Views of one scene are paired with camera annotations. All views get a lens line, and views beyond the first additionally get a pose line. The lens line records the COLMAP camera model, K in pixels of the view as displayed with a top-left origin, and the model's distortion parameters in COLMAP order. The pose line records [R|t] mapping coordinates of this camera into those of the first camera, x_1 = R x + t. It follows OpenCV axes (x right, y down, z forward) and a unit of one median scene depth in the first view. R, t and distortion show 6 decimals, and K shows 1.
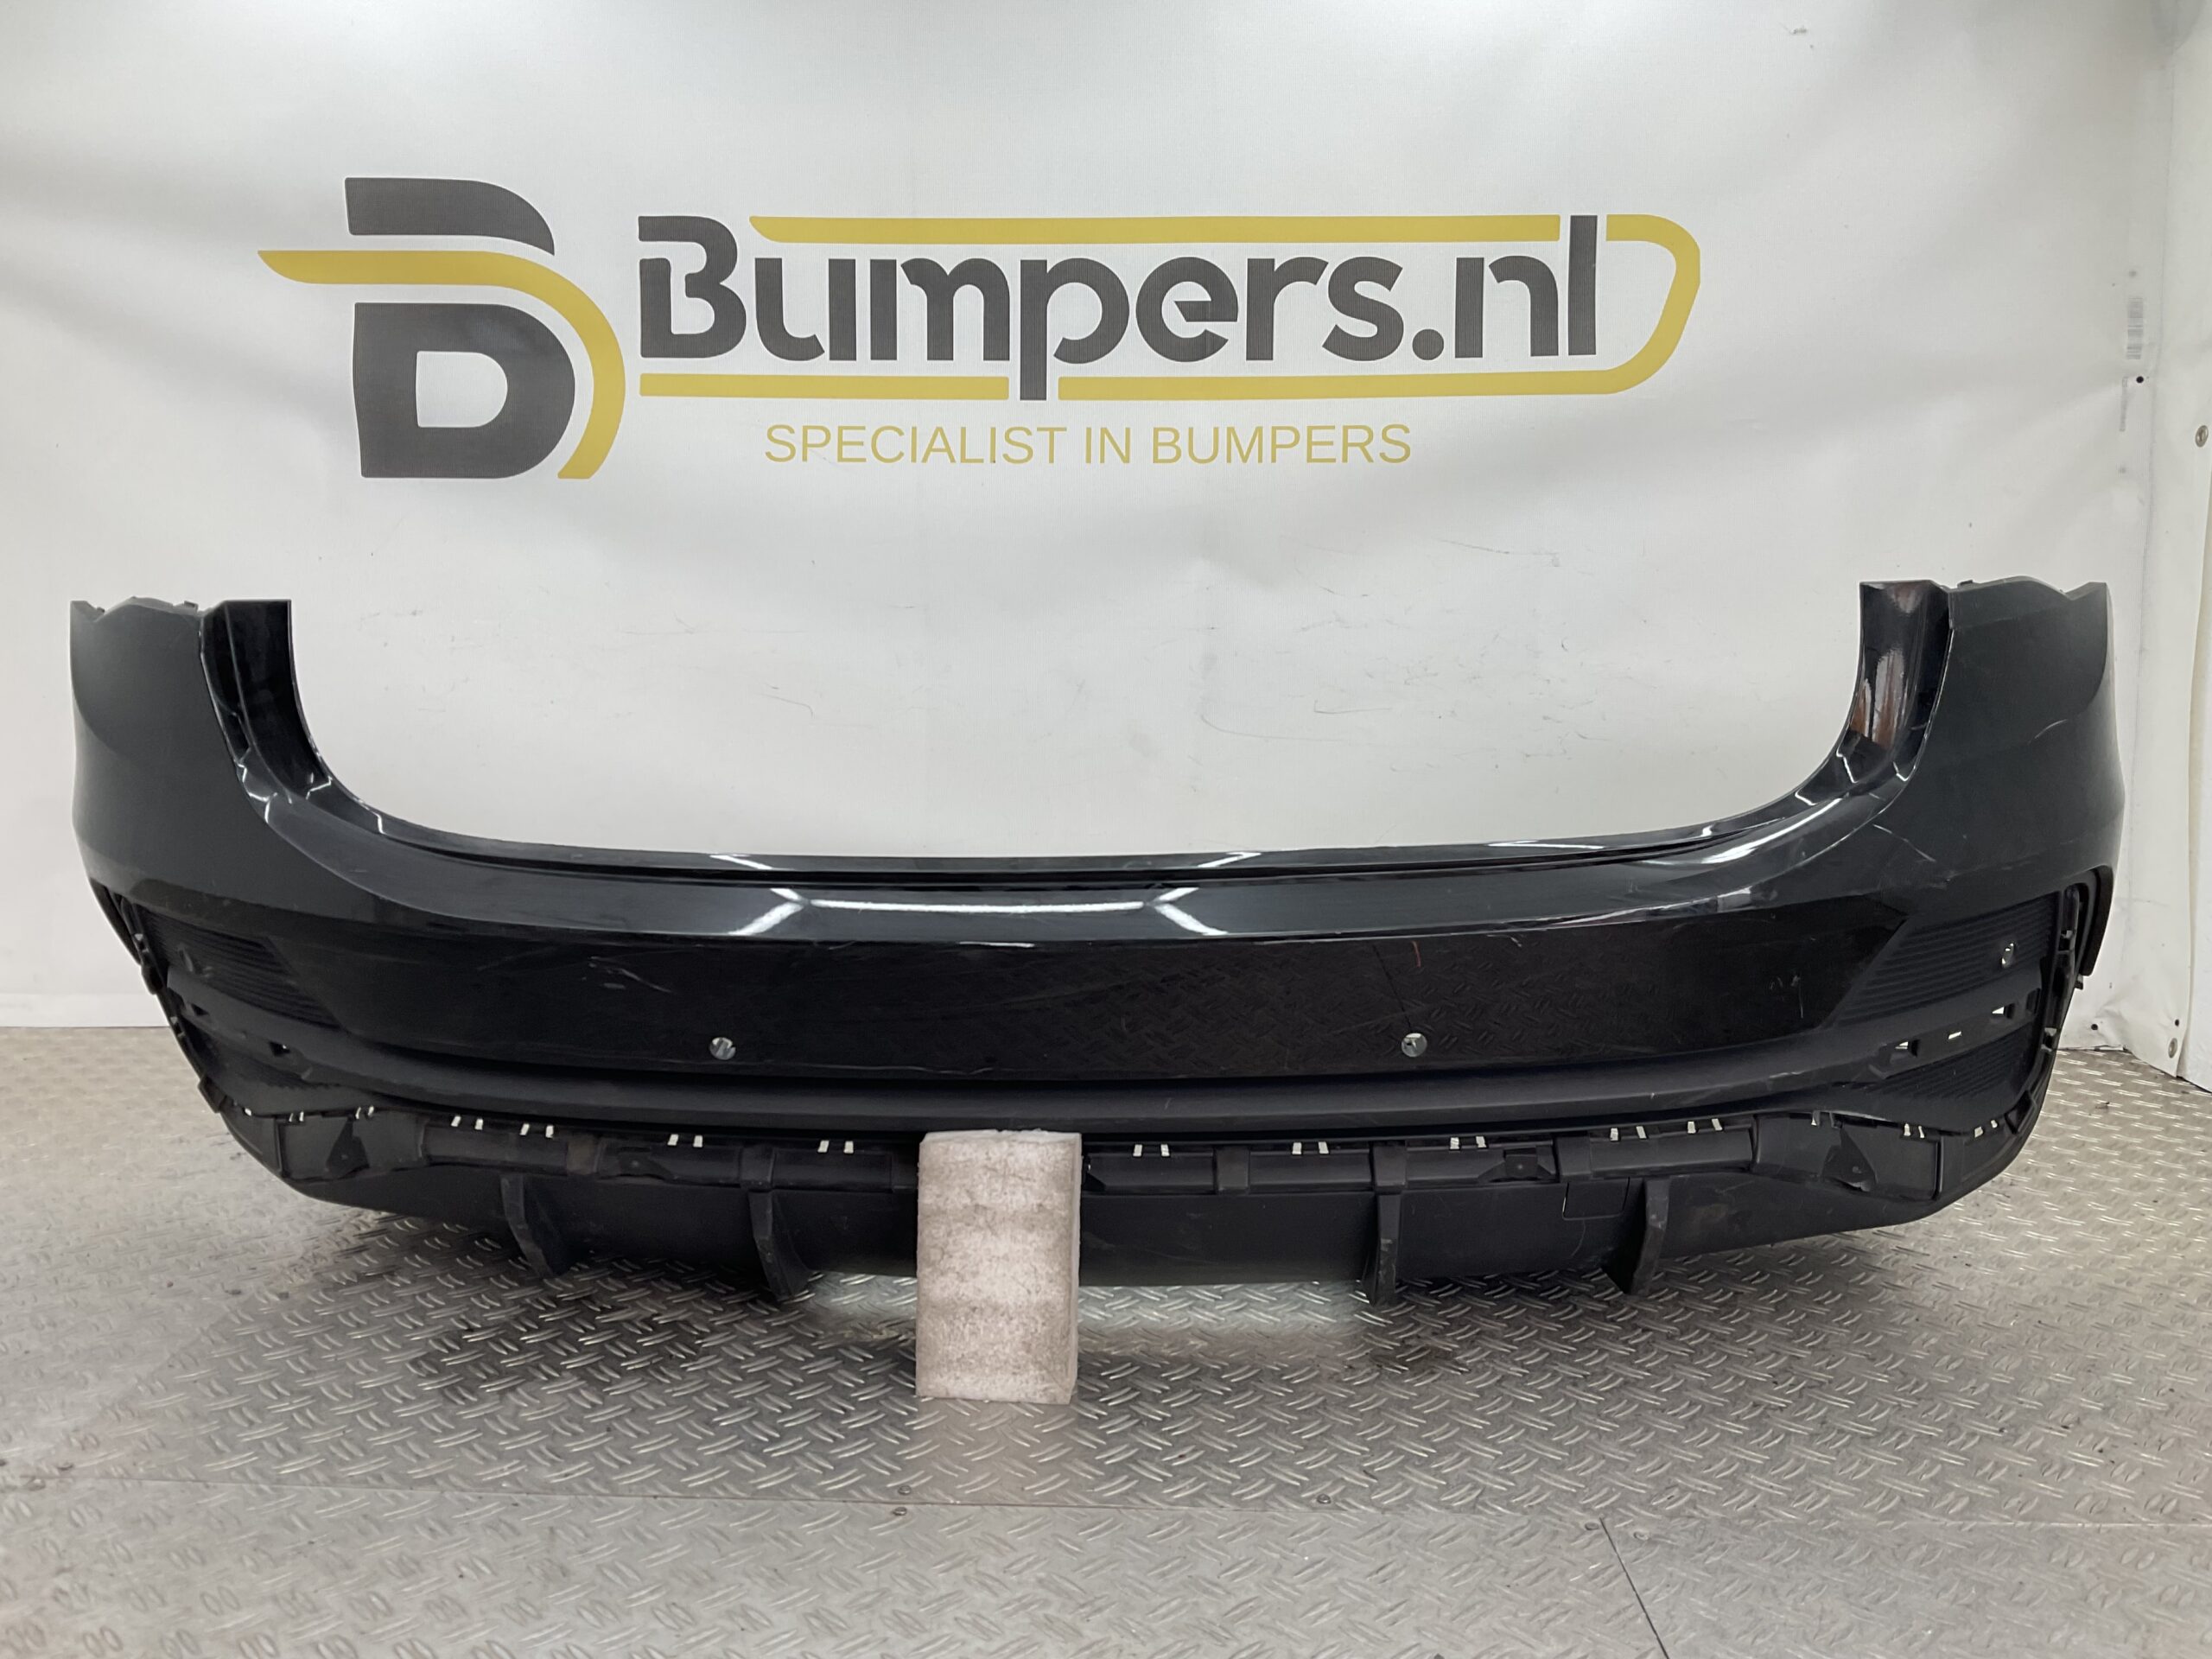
lens RADIAL K [[1807.5, 0, 1106.0], [0, 1807.5, 829.5], [0, 0, 1]] dist [0.131619, -0.223402]
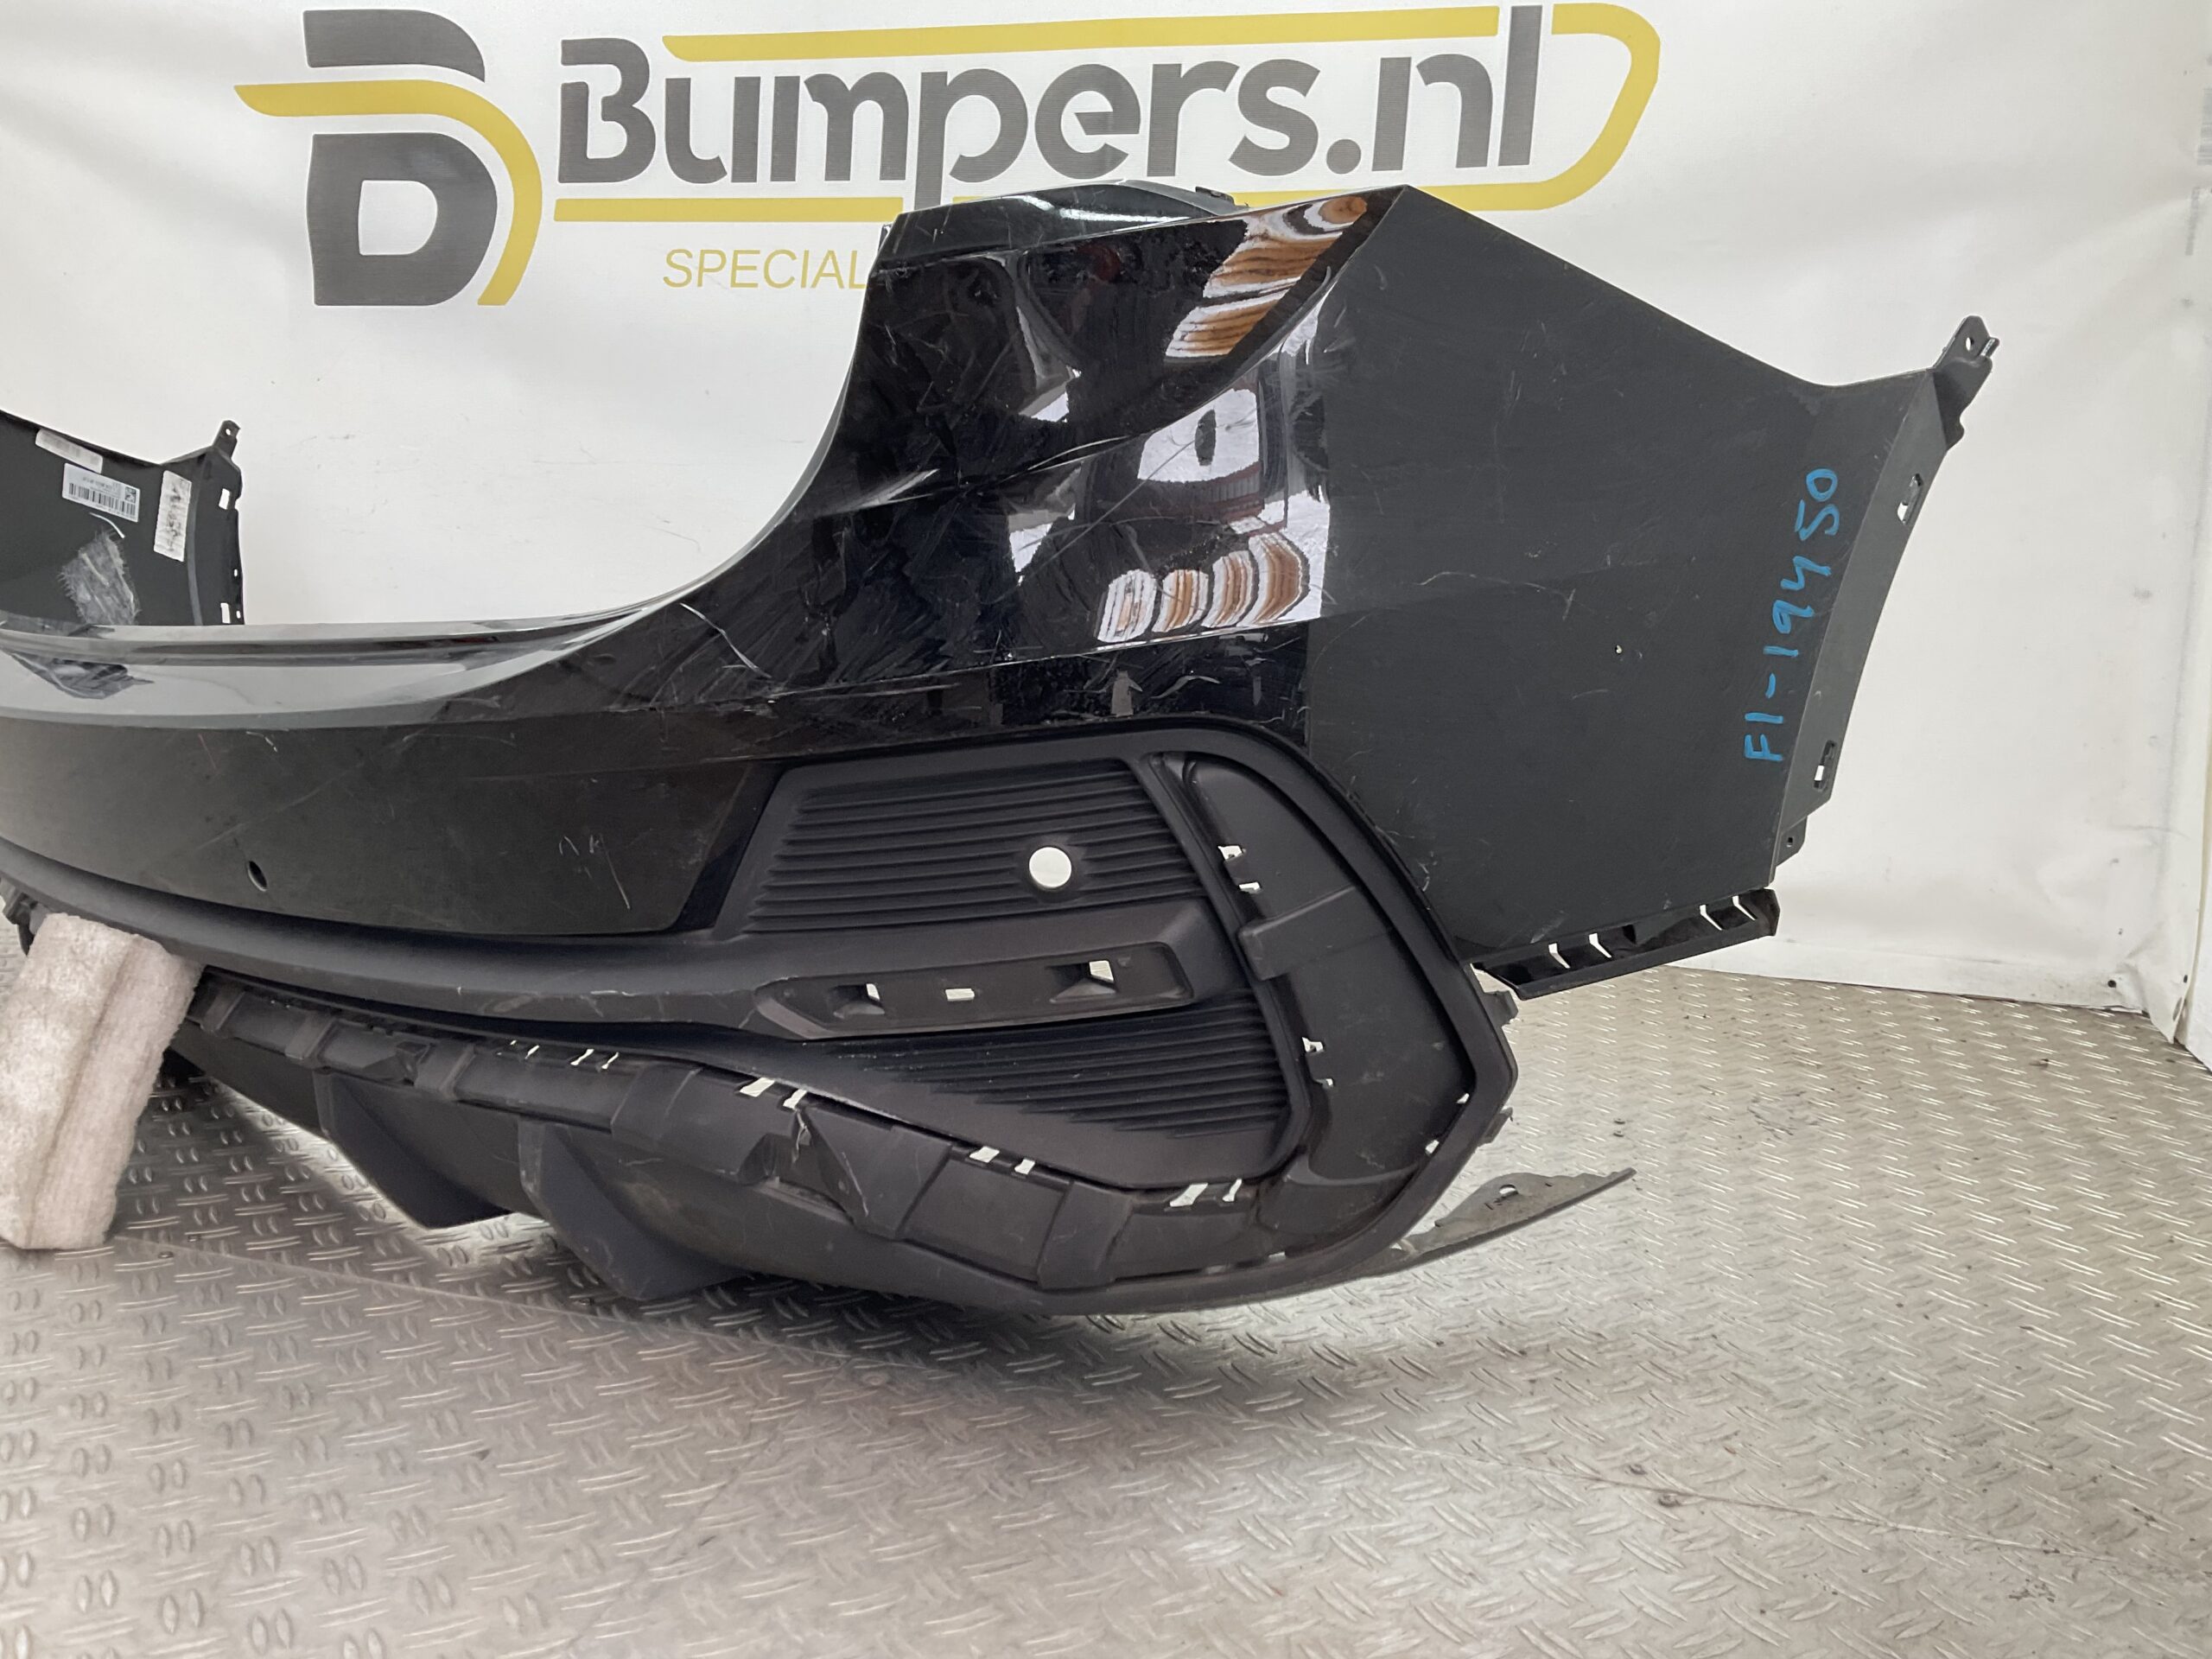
lens RADIAL K [[1833.6, 0, 1103.6], [0, 1833.6, 825.0], [0, 0, 1]] dist [0.060474, -0.100130]
pose [[0.970219, 0.069368, -0.232085, 0.294008], [-0.066426, 0.997581, 0.020475, 0.050345], [0.232944, -0.004449, 0.972480, 0.092756]]
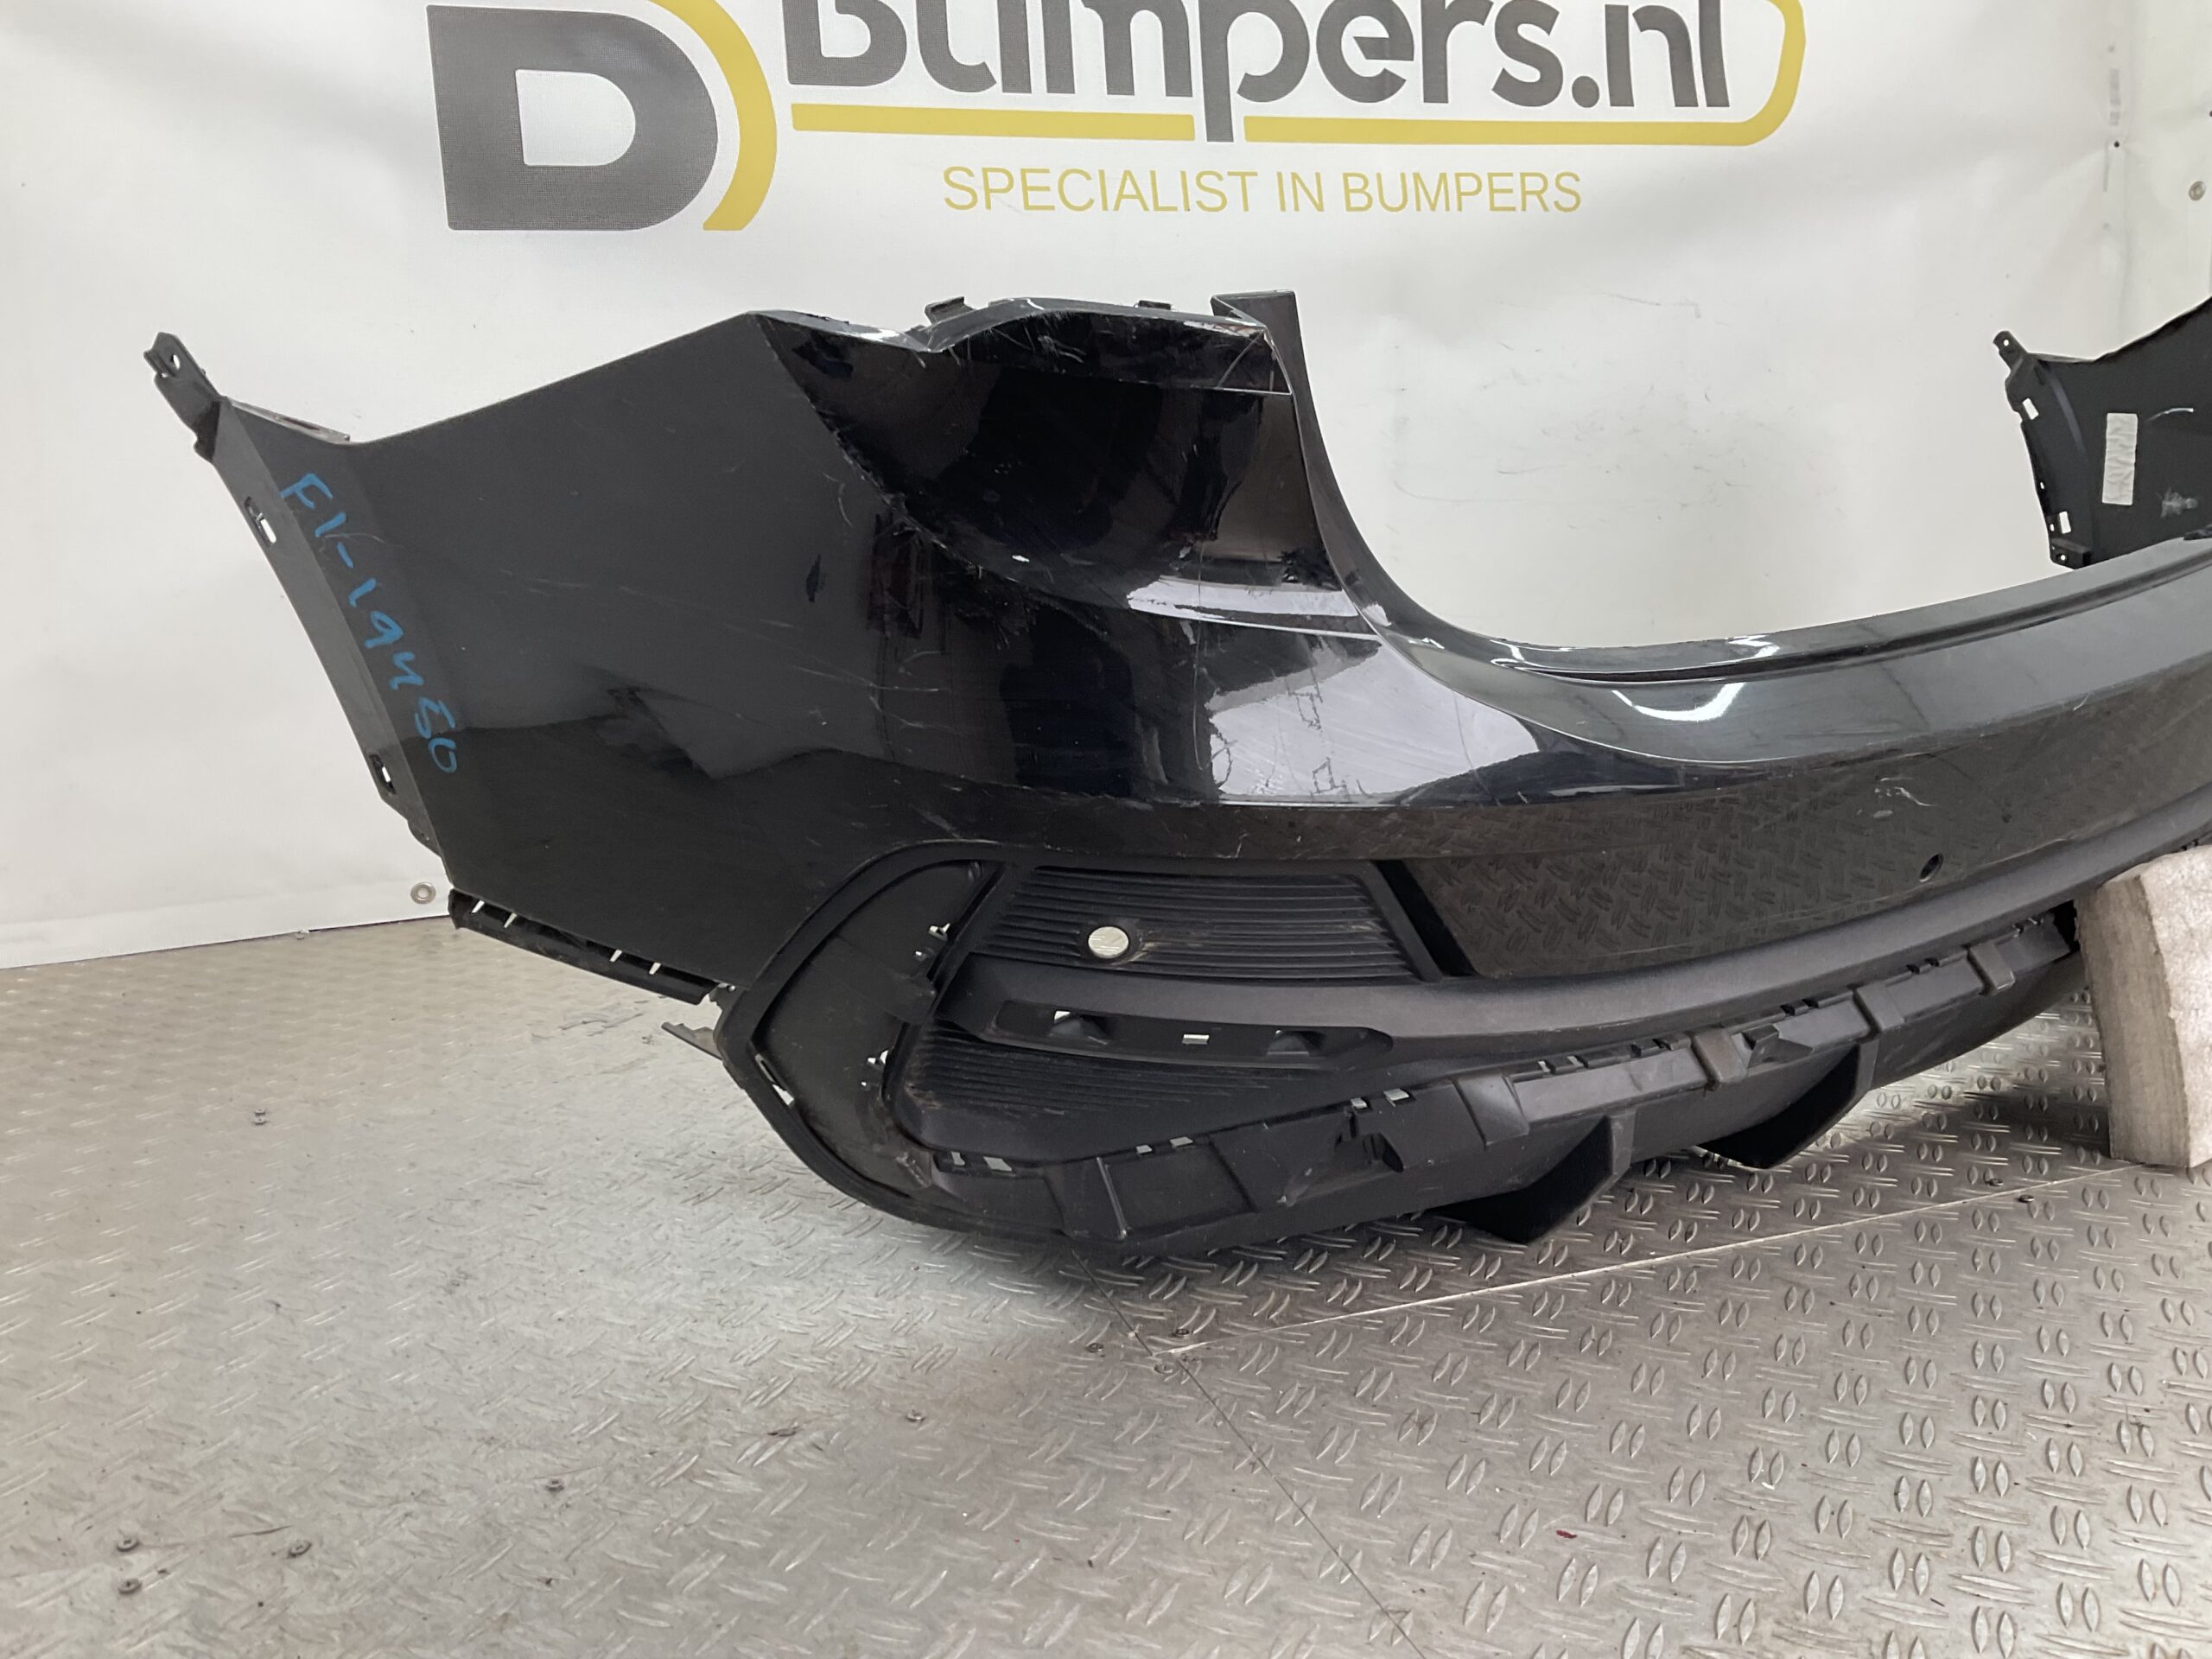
lens RADIAL K [[1833.6, 0, 1103.6], [0, 1833.6, 825.0], [0, 0, 1]] dist [0.060474, -0.100130]
pose [[0.930369, -0.110076, 0.349708, -0.460160], [0.087142, 0.992922, 0.080703, 0.025820], [-0.356116, -0.044609, 0.933376, 0.139146]]
